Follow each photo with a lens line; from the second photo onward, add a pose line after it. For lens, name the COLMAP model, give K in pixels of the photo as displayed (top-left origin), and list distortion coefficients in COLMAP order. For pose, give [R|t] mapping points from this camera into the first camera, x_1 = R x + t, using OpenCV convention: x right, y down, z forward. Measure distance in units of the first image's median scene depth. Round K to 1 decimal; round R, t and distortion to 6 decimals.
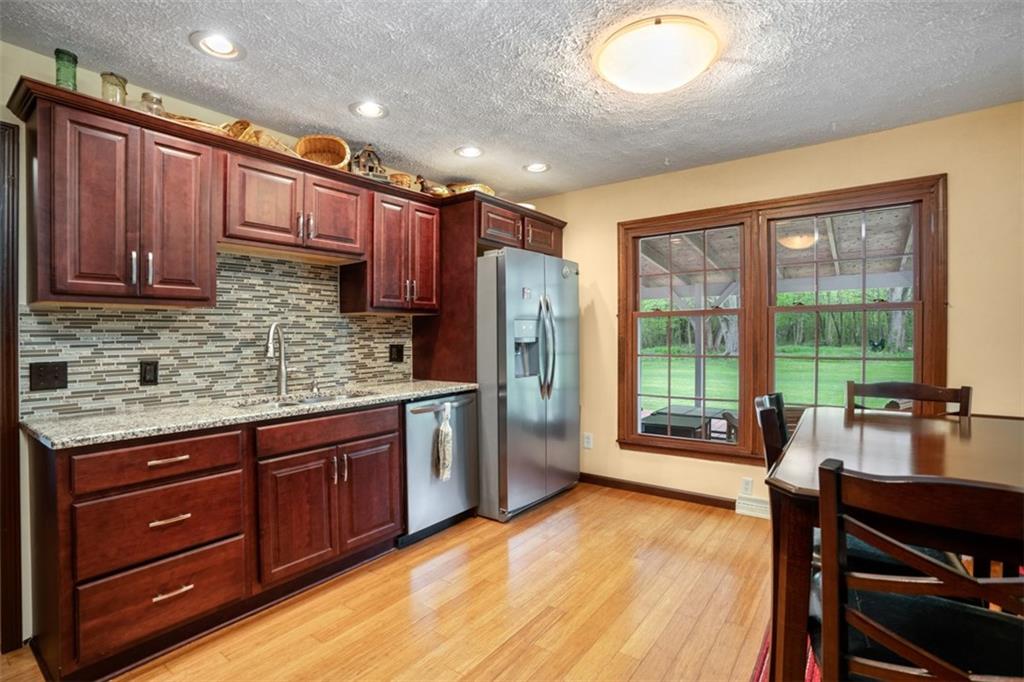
lens RADIAL K [[488.2, 0, 518.7], [0, 488.2, 341.6], [0, 0, 1]] dist [-0.028790, 0.000191]
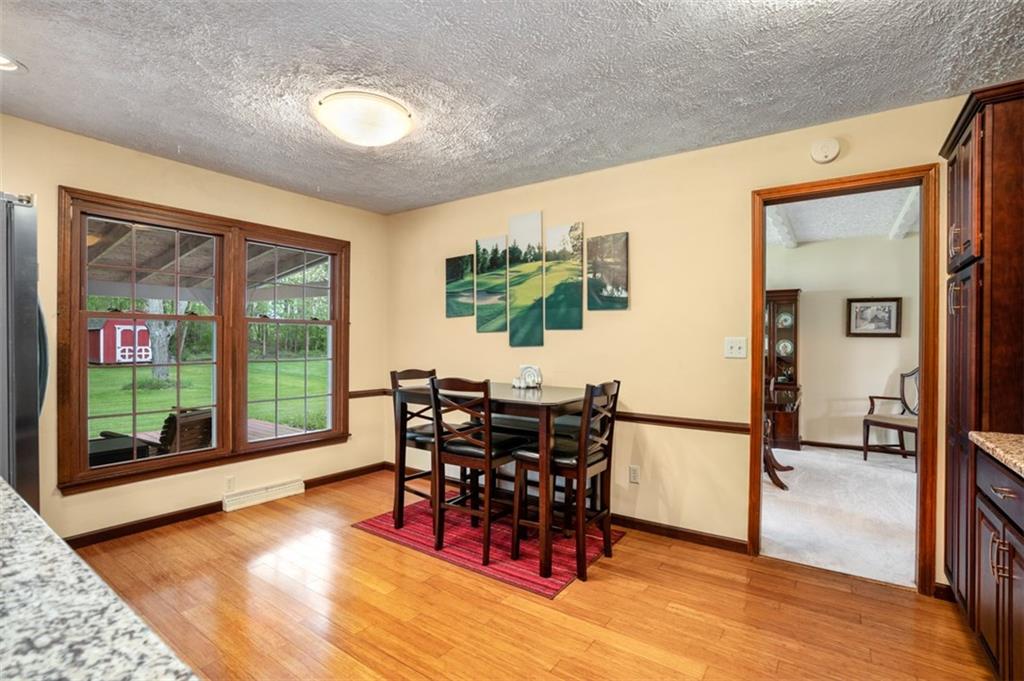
lens RADIAL K [[488.2, 0, 518.7], [0, 488.2, 341.1], [0, 0, 1]] dist [-0.028790, 0.000191]
pose [[-0.031372, 0.010129, 0.999456, -0.633761], [0.006292, 0.999931, -0.009936, -0.000687], [-0.999488, 0.005977, -0.031434, 0.411976]]
